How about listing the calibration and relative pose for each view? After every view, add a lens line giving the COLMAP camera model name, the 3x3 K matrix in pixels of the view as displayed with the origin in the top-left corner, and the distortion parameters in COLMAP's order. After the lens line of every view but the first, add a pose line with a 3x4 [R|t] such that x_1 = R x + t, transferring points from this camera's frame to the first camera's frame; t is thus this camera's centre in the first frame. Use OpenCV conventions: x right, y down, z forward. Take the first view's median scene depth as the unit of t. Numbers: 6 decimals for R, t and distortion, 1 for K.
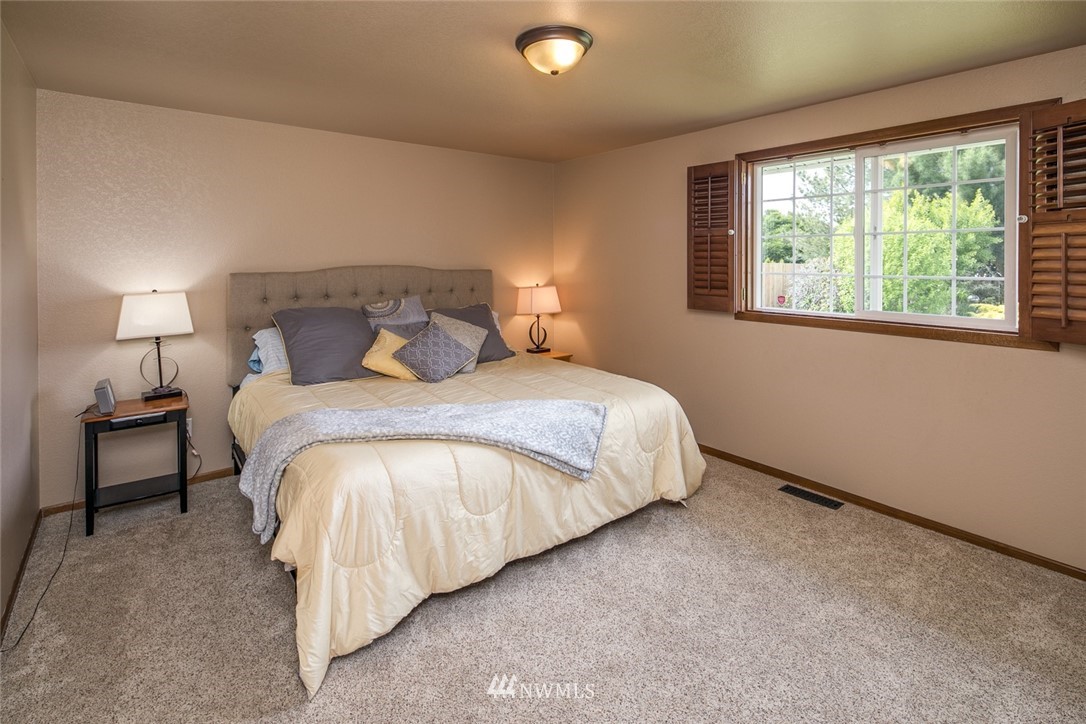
lens RADIAL K [[526.0, 0, 545.3], [0, 526.0, 263.1], [0, 0, 1]] dist [0.002202, -0.000113]
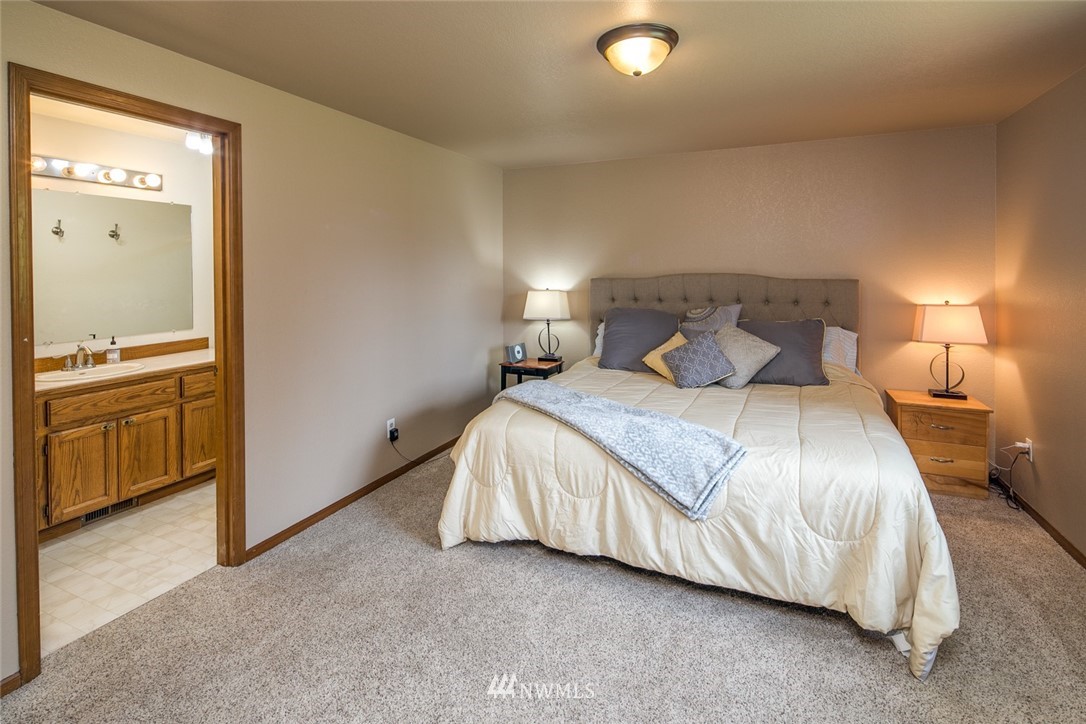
lens RADIAL K [[523.9, 0, 541.0], [0, 523.9, 274.4], [0, 0, 1]] dist [0.002732, -0.004575]
pose [[0.467138, 0.009282, -0.884136, 0.556976], [-0.003340, 0.999956, 0.008733, -0.002051], [0.884178, -0.001127, 0.467148, 0.281891]]
